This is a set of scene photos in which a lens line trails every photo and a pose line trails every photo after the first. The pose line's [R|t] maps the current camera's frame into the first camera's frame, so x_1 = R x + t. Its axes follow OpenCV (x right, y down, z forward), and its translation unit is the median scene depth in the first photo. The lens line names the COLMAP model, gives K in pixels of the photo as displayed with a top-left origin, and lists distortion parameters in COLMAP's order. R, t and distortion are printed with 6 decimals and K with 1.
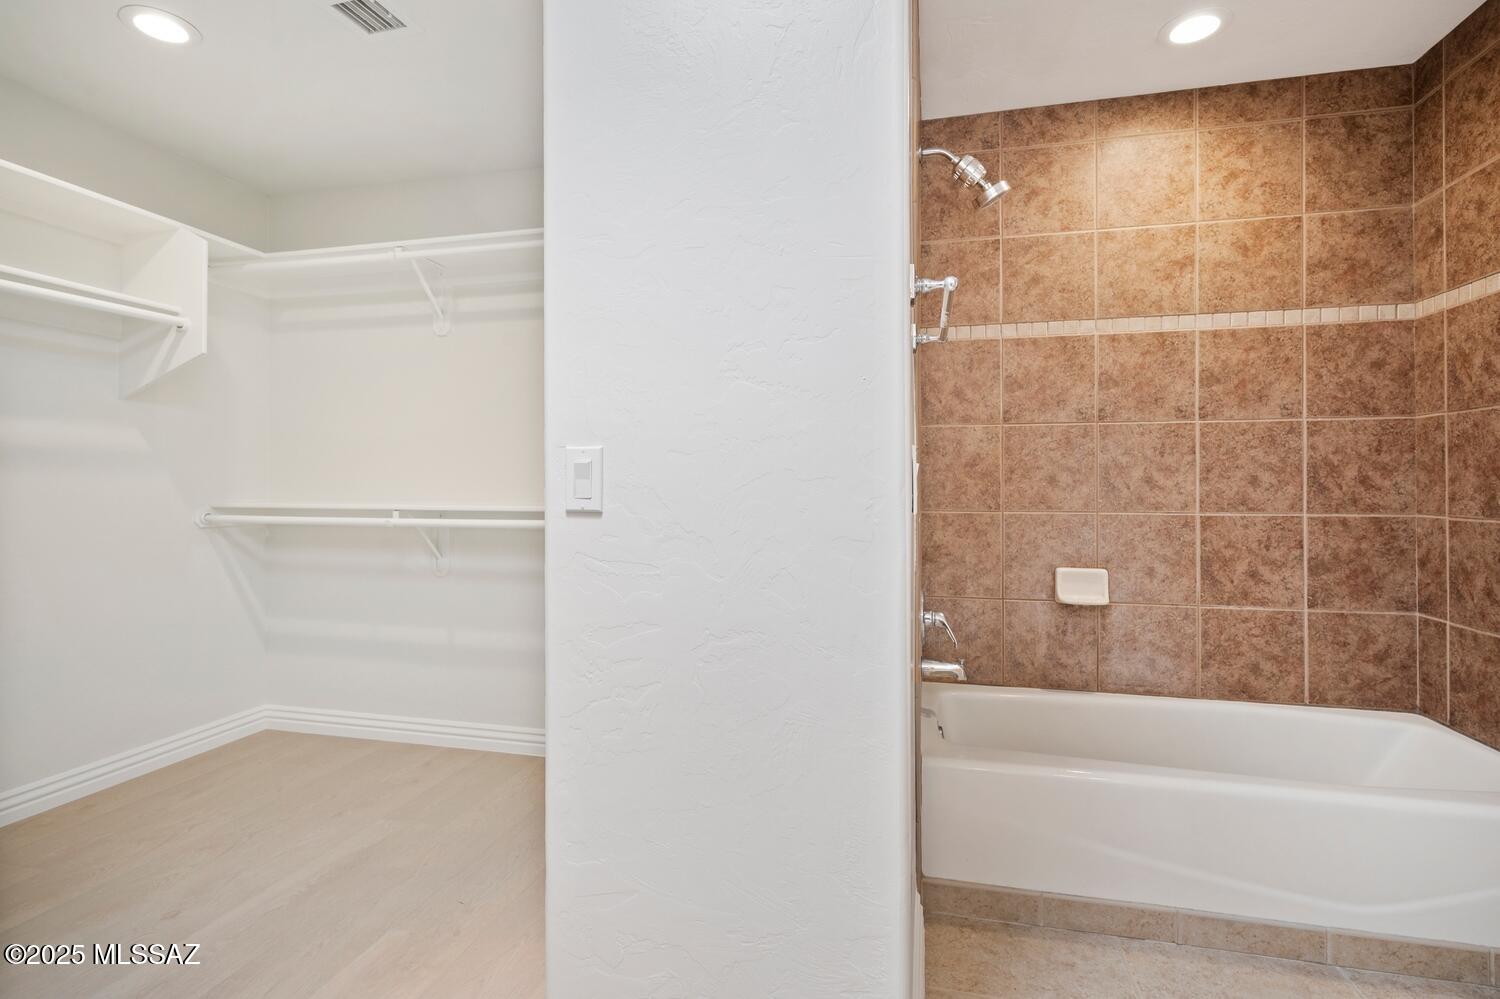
lens RADIAL K [[725.6, 0, 740.4], [0, 725.6, 484.9], [0, 0, 1]] dist [-0.003114, 0.002919]
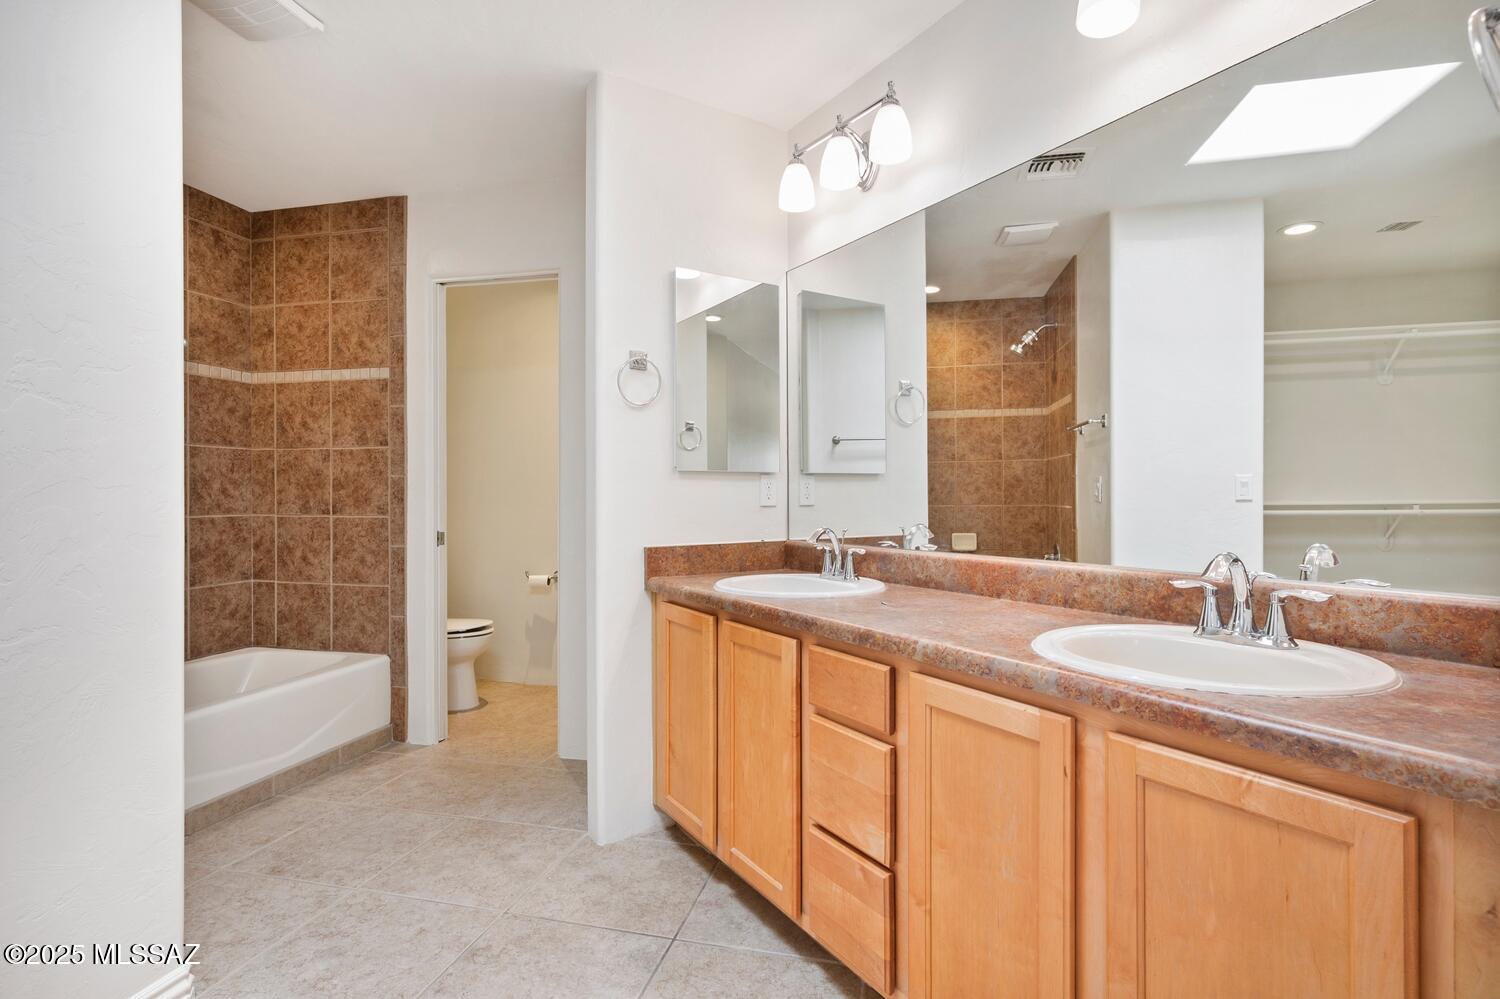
lens RADIAL K [[725.6, 0, 749.9], [0, 725.6, 494.9], [0, 0, 1]] dist [-0.003114, 0.002919]
pose [[0.002017, 0.002604, 0.999995, -0.567344], [-0.001846, 0.999995, -0.002600, 0.002996], [-0.999996, -0.001841, 0.002022, -0.031534]]
